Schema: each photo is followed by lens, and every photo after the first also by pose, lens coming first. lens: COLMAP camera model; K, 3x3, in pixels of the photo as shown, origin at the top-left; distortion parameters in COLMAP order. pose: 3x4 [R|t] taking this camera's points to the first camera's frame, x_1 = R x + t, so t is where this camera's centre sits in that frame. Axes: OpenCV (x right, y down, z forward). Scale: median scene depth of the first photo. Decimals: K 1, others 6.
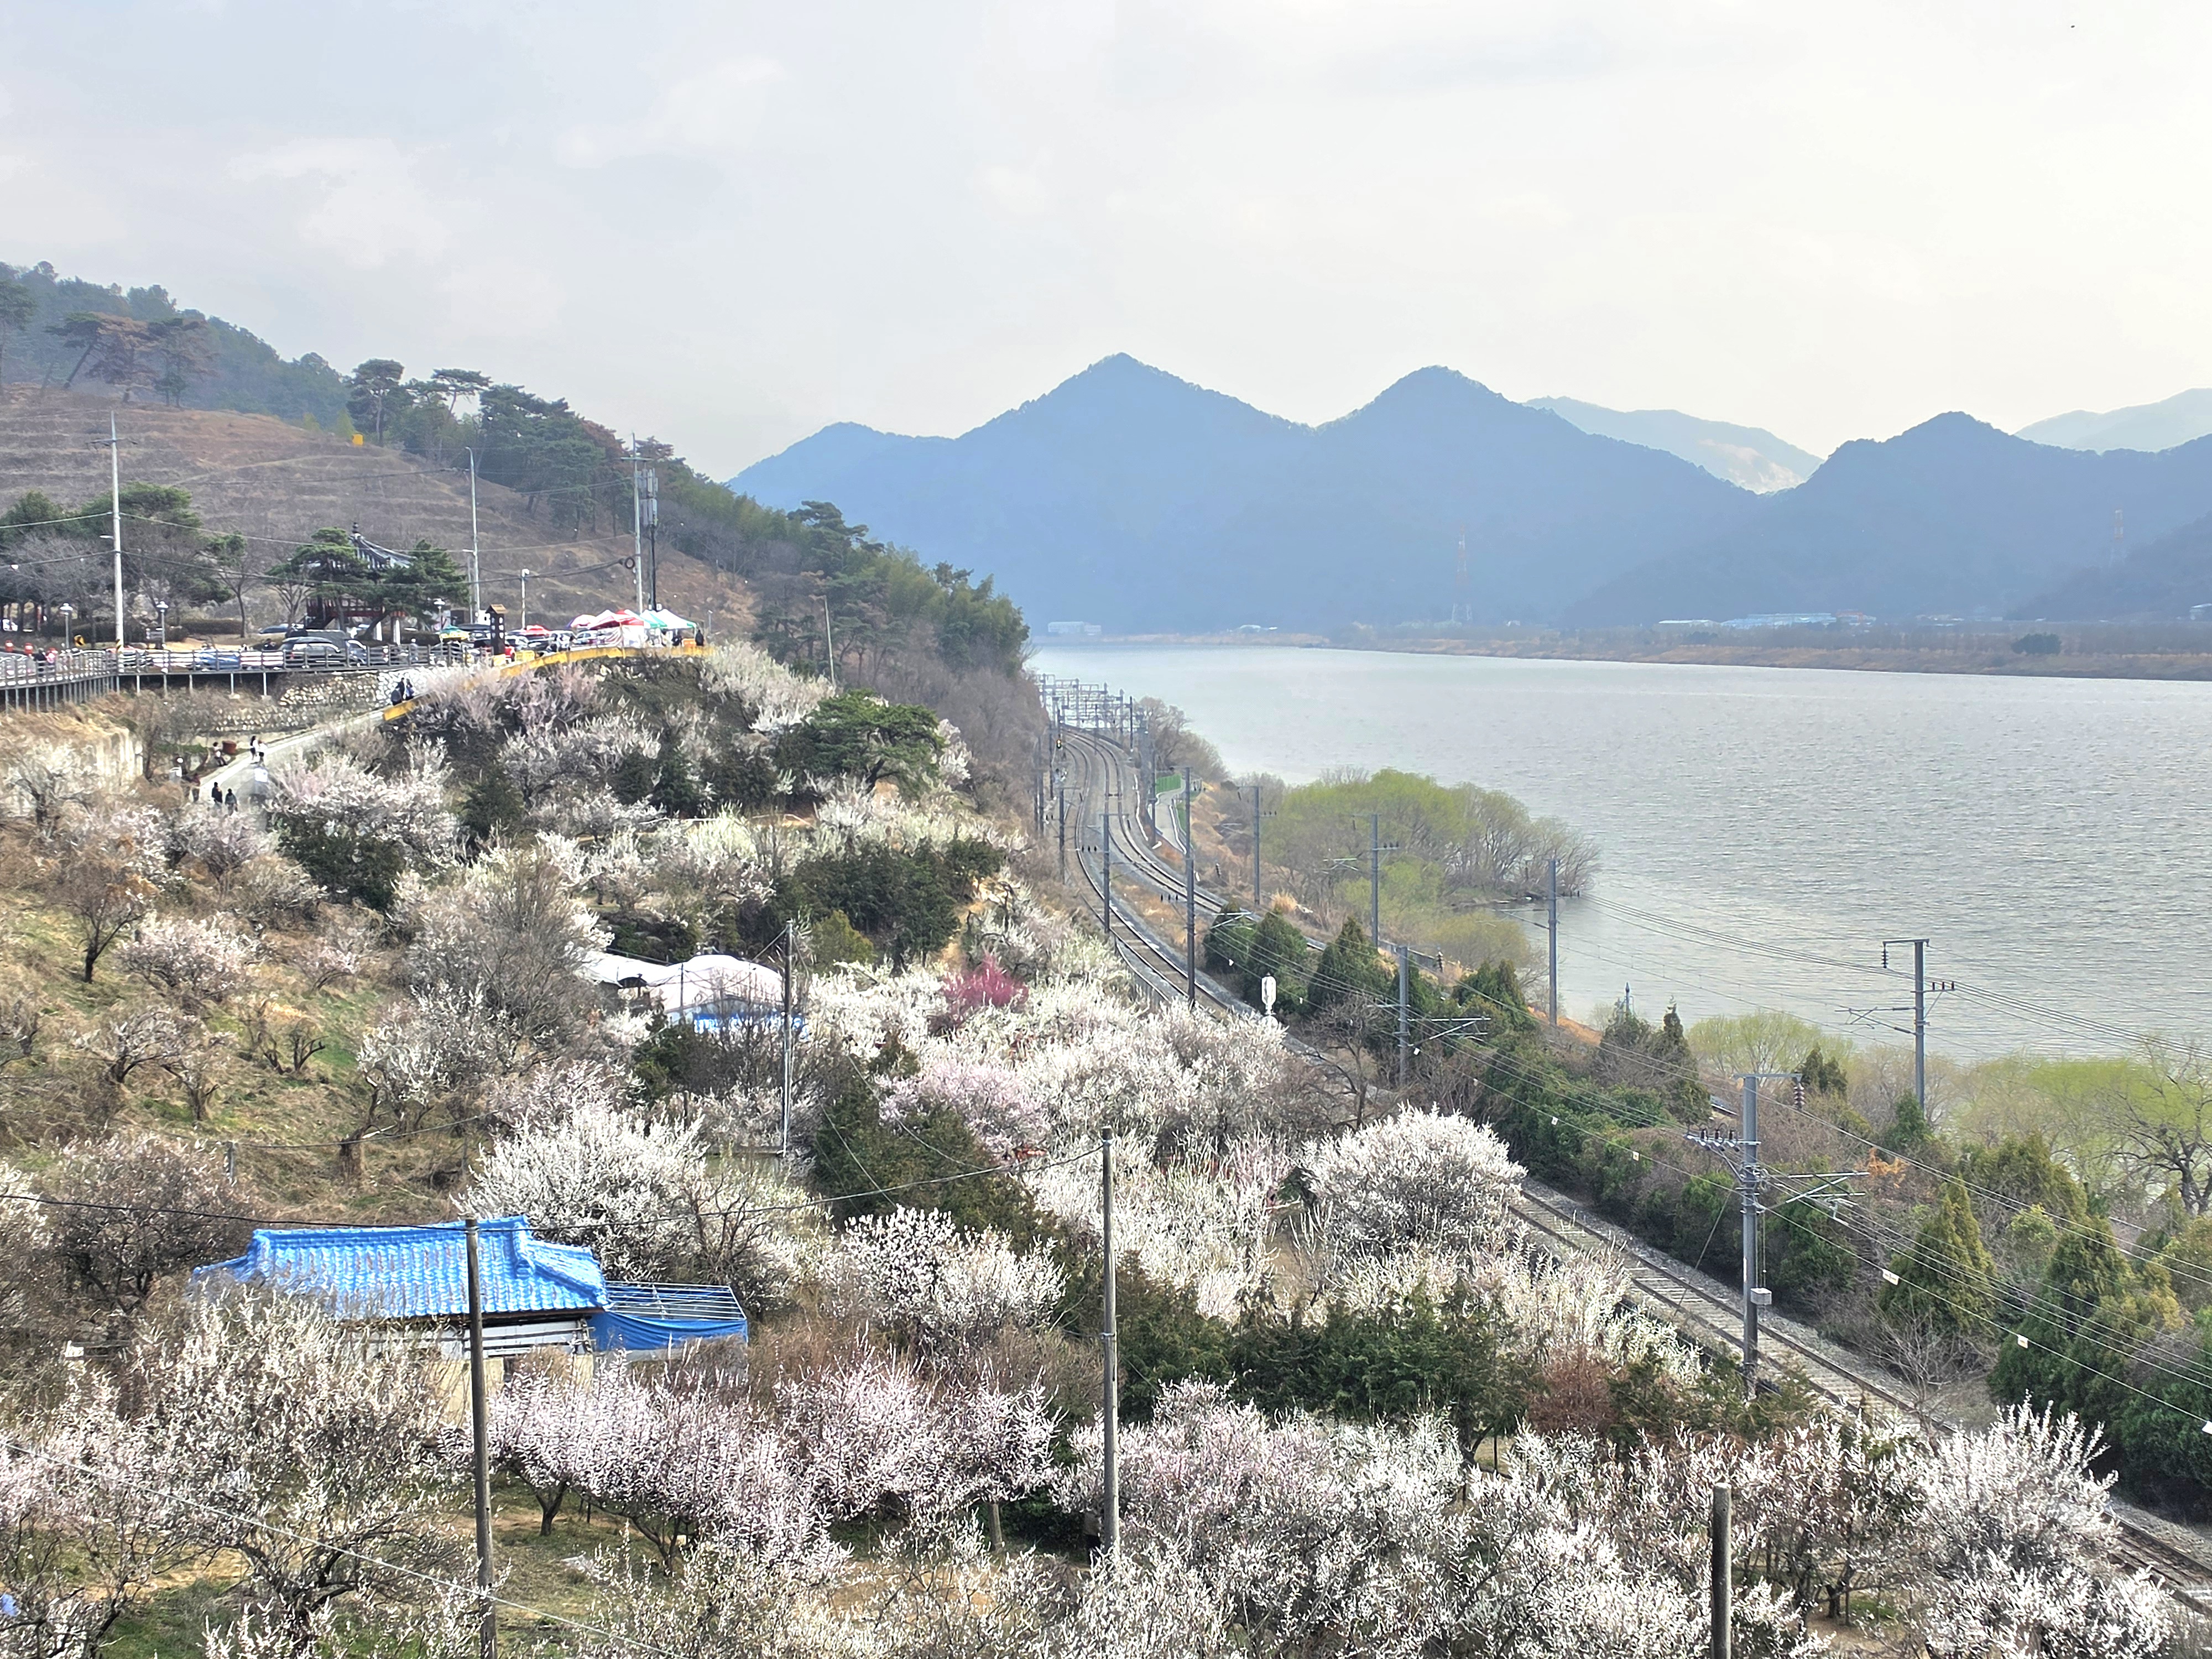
lens RADIAL K [[3778.8, 0, 1108.4], [0, 3778.8, 806.1], [0, 0, 1]] dist [0.125735, 0.000000]
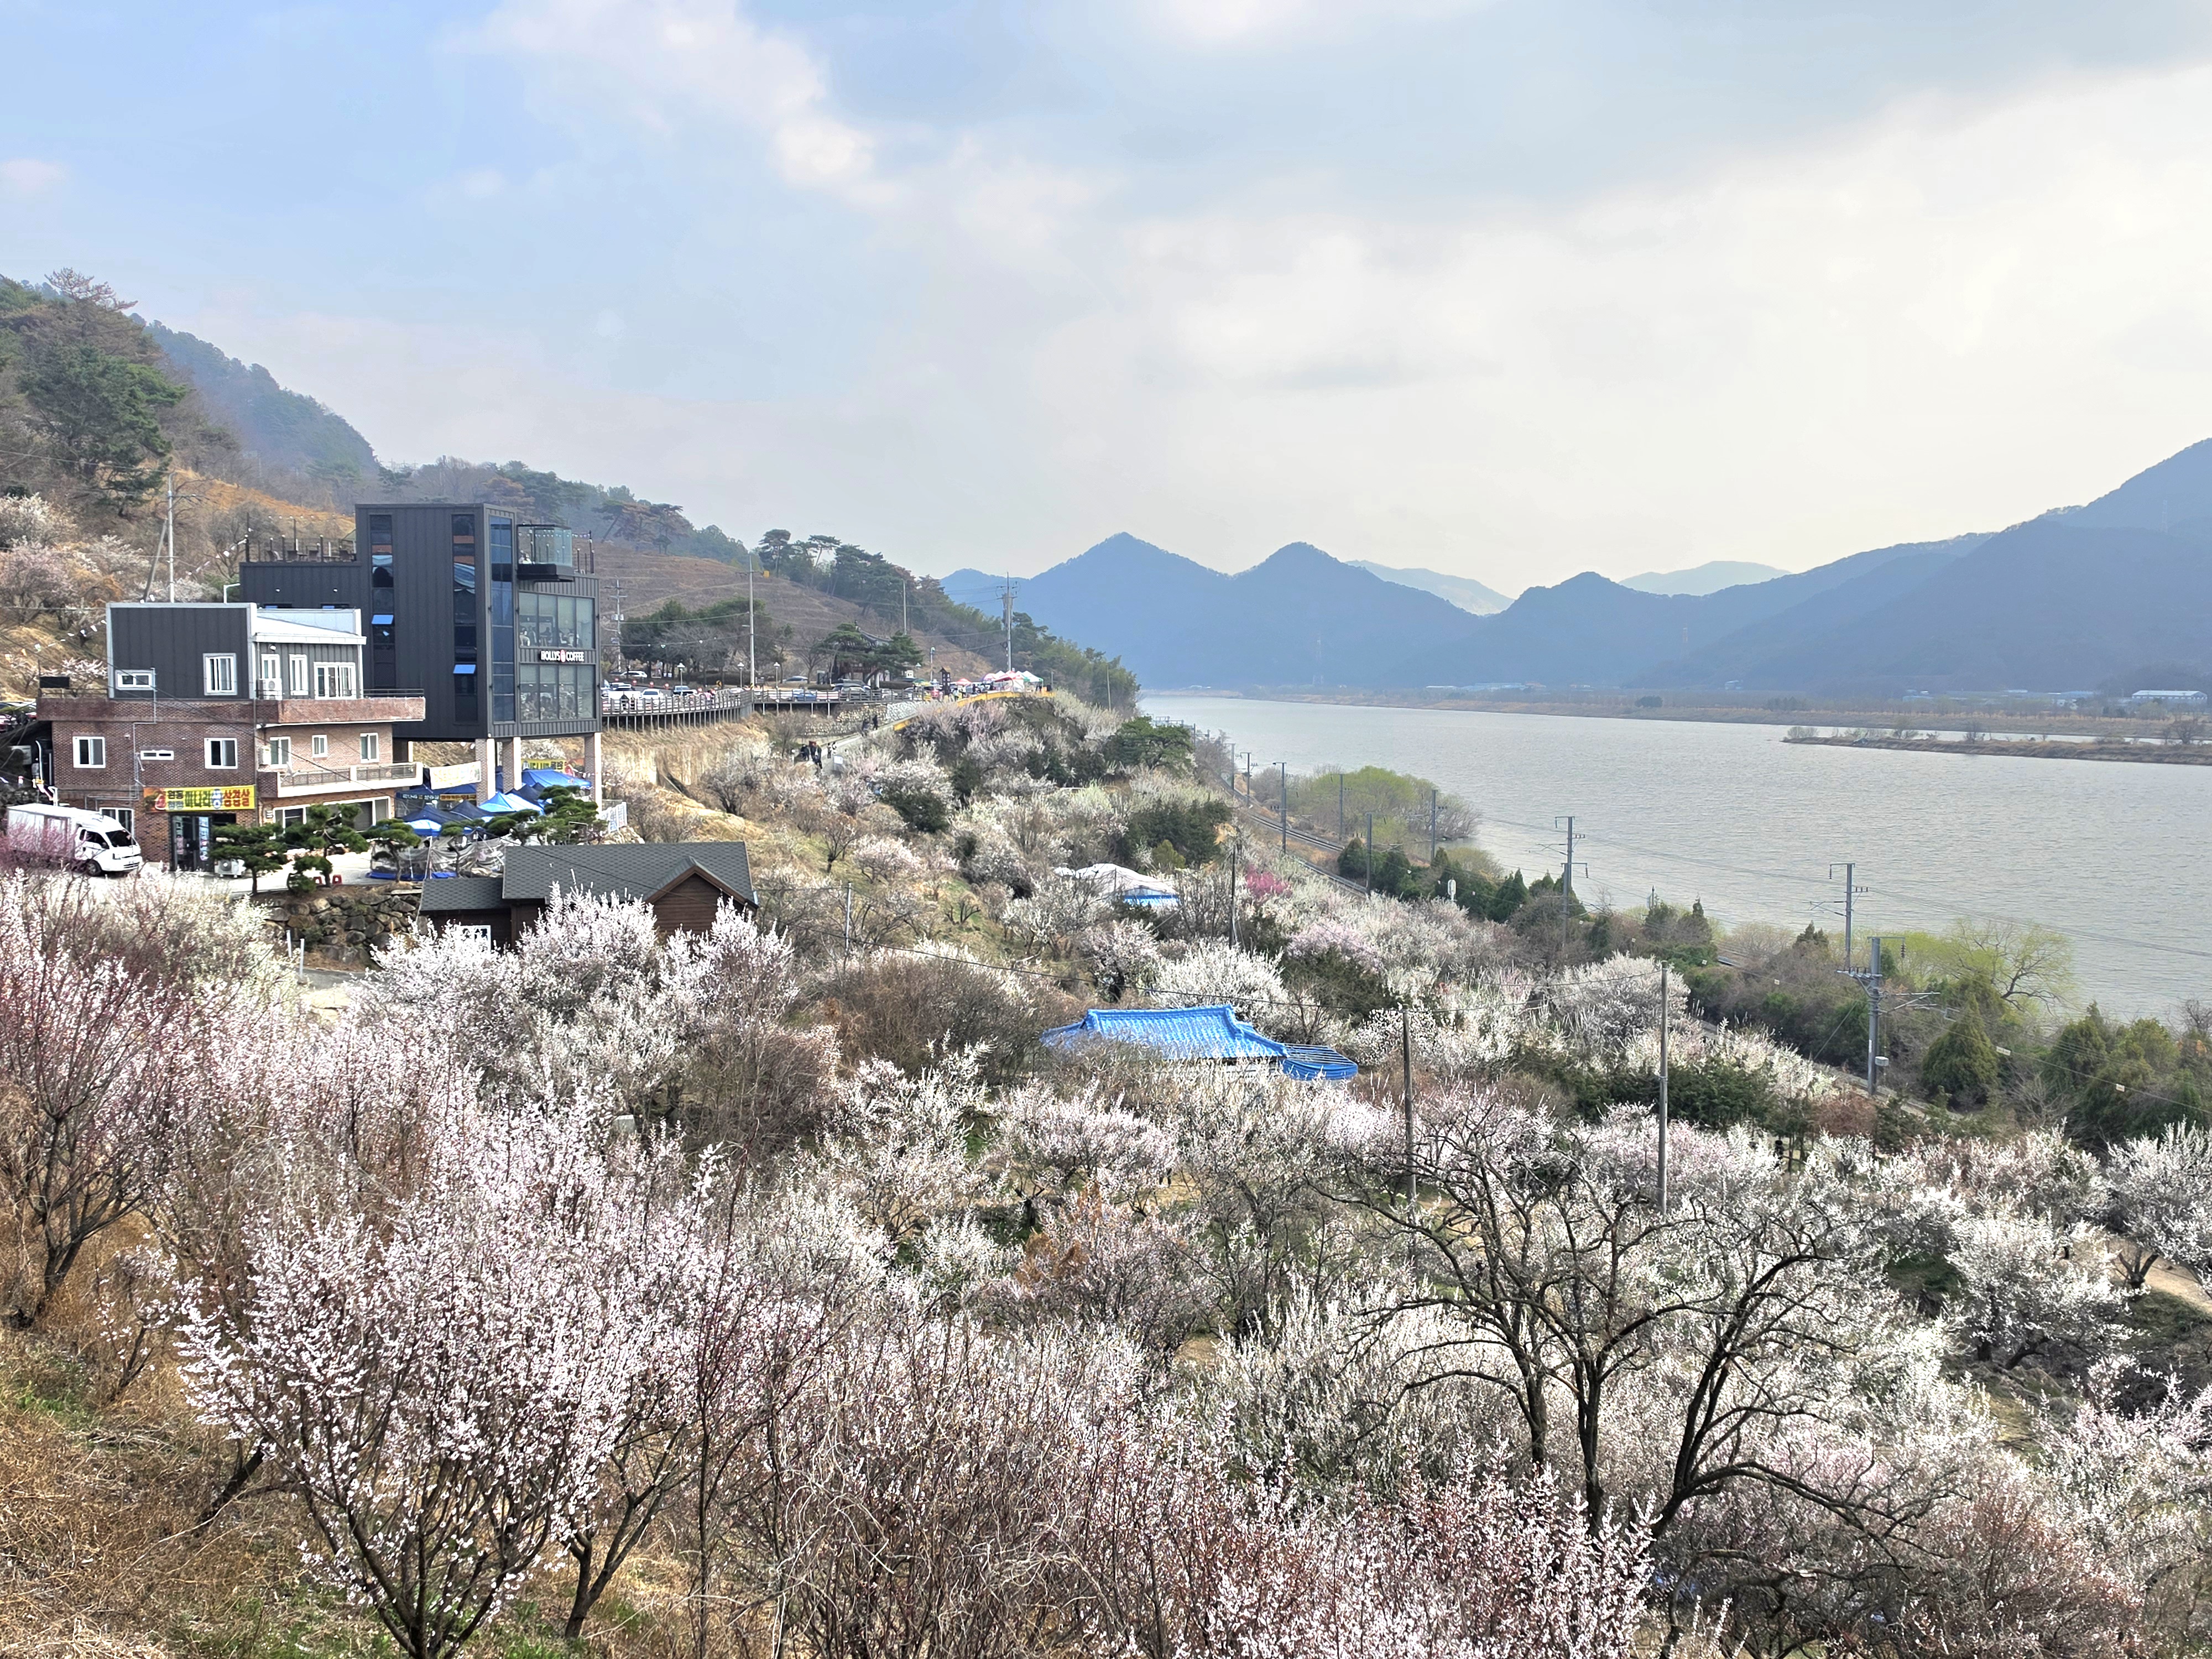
lens RADIAL K [[2106.1, 0, 1104.0], [0, 2106.1, 845.4], [0, 0, 1]] dist [0.074206, 0.000000]
pose [[0.999906, 0.013504, 0.002390, -0.088325], [-0.013566, 0.999508, 0.028289, 0.002081], [-0.002007, -0.028319, 0.999597, 0.002690]]
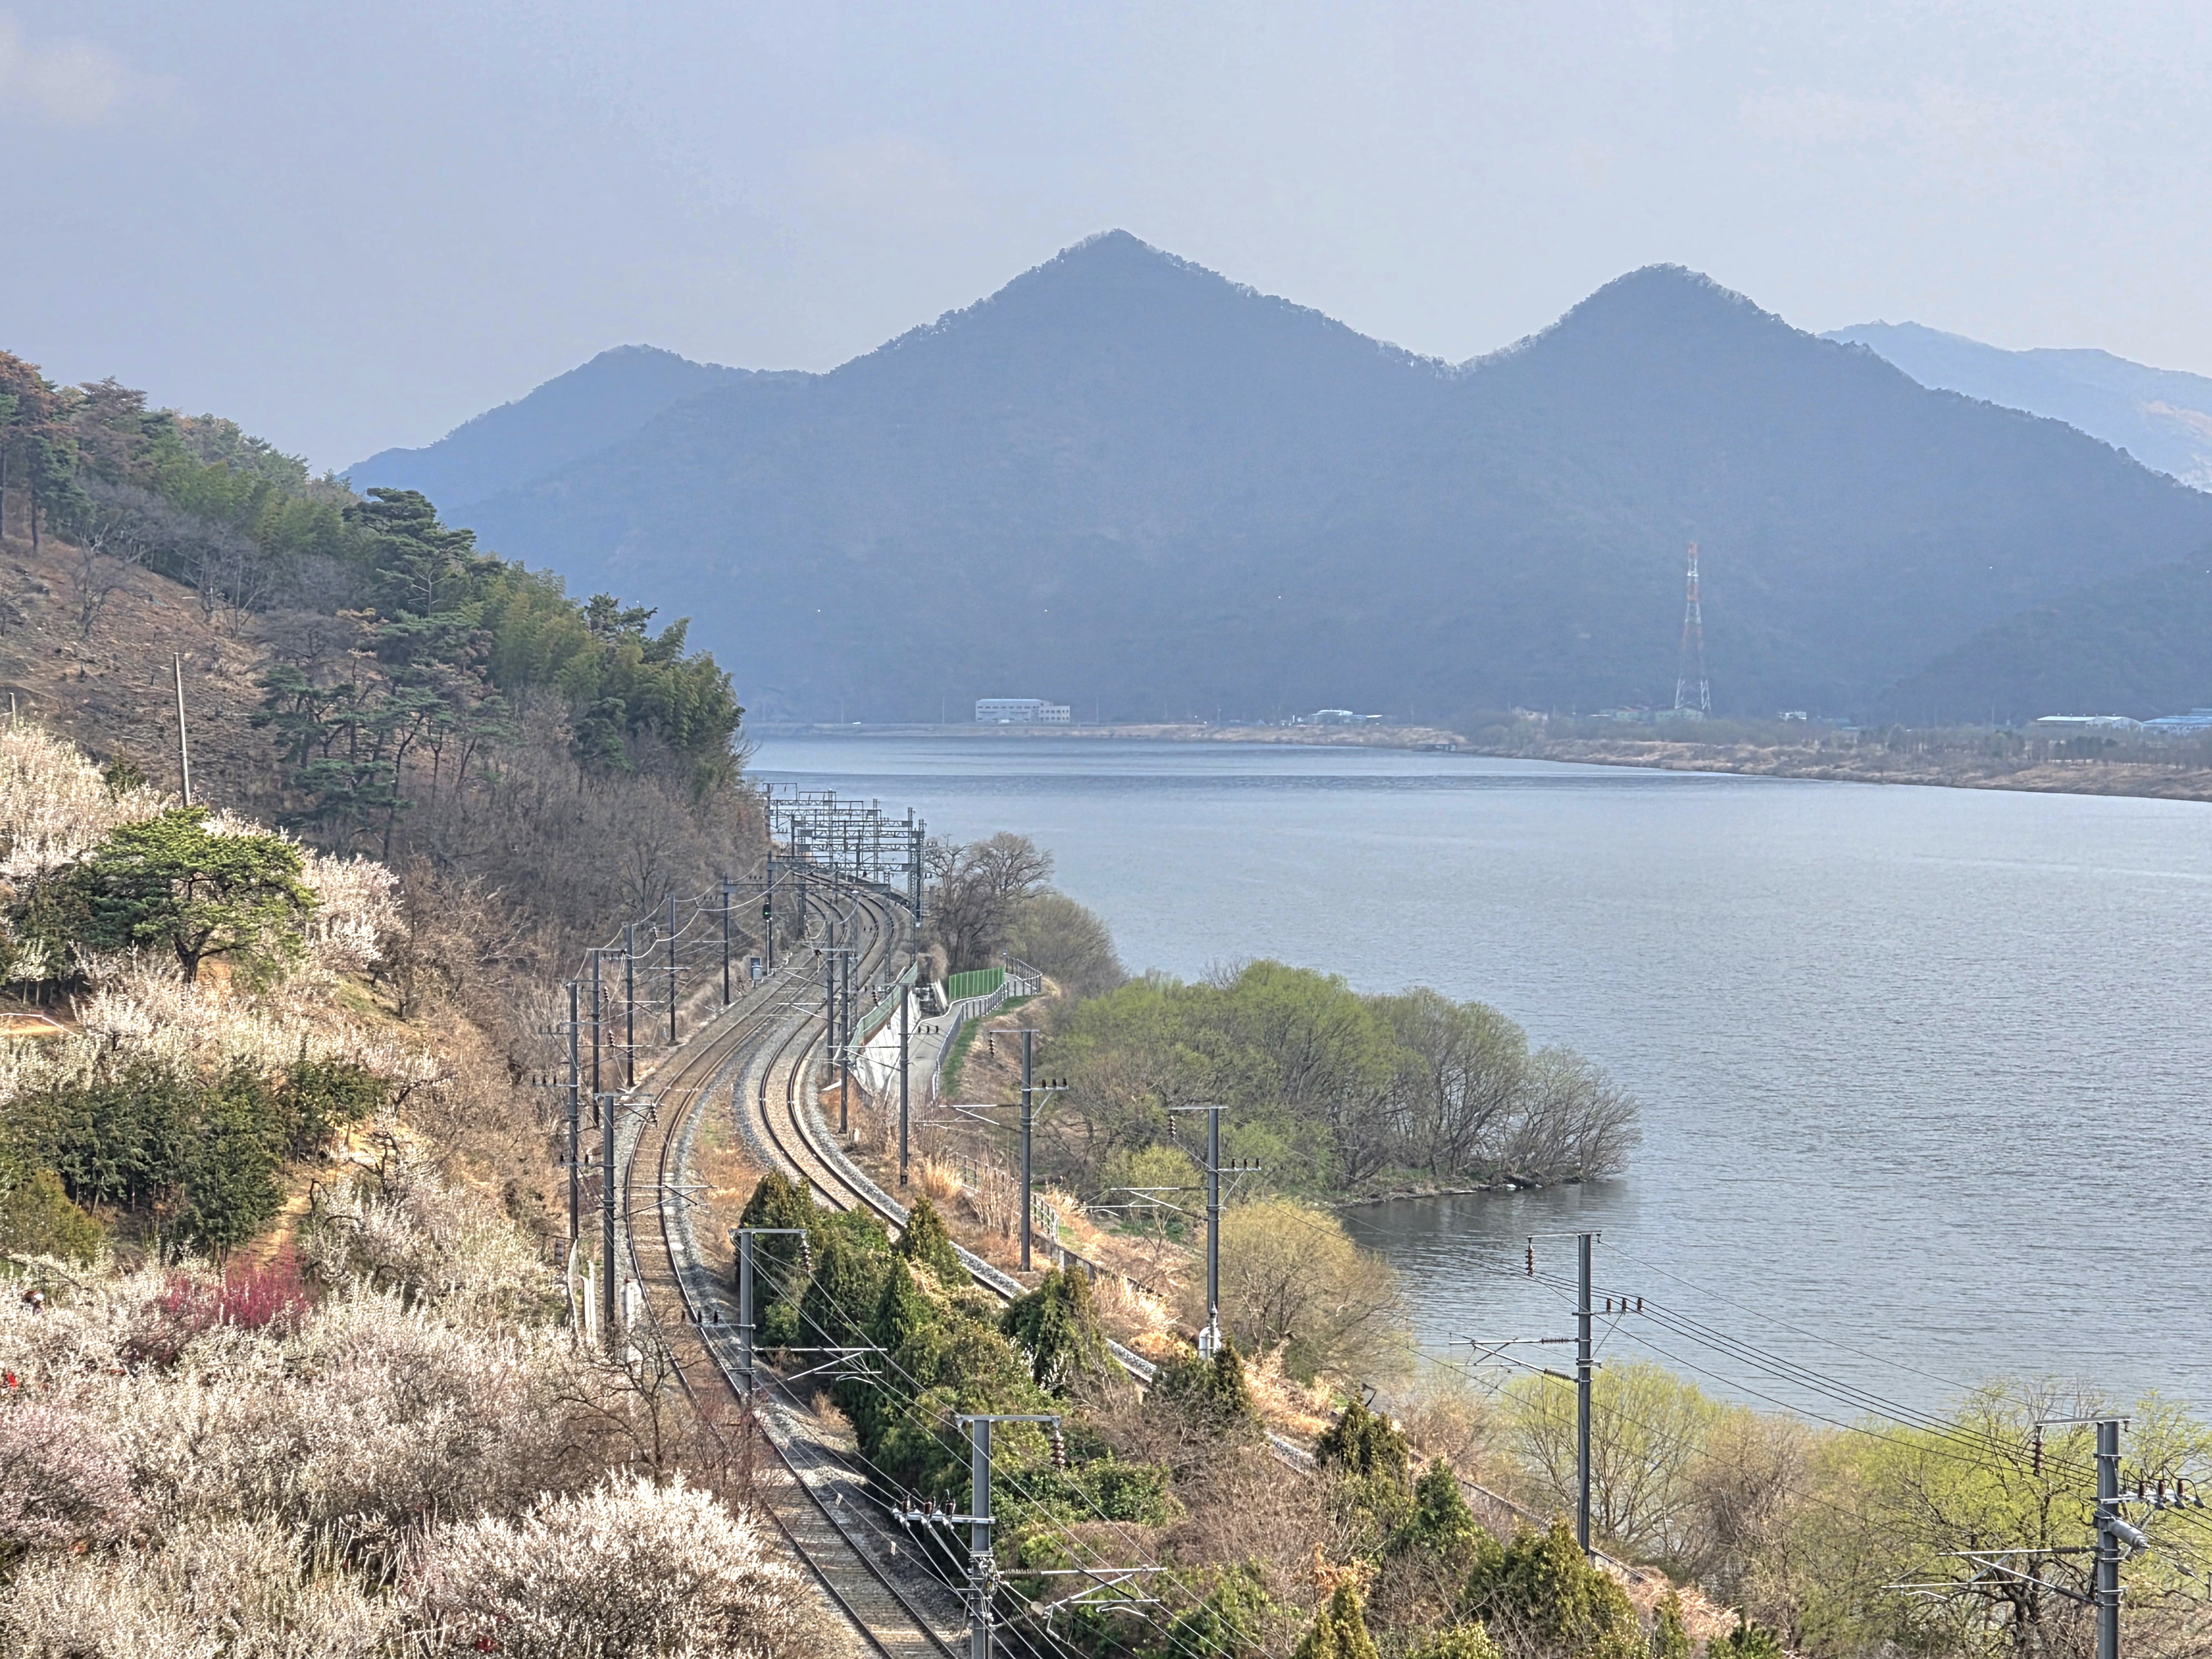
lens RADIAL K [[6741.3, 0, 1106.4], [0, 6741.3, 828.5], [0, 0, 1]] dist [-0.366129, 0.000000]
pose [[0.999894, 0.014233, -0.003072, 0.087100], [-0.014319, 0.999448, -0.029990, 0.002075], [0.002643, 0.030031, 0.999545, -0.068328]]
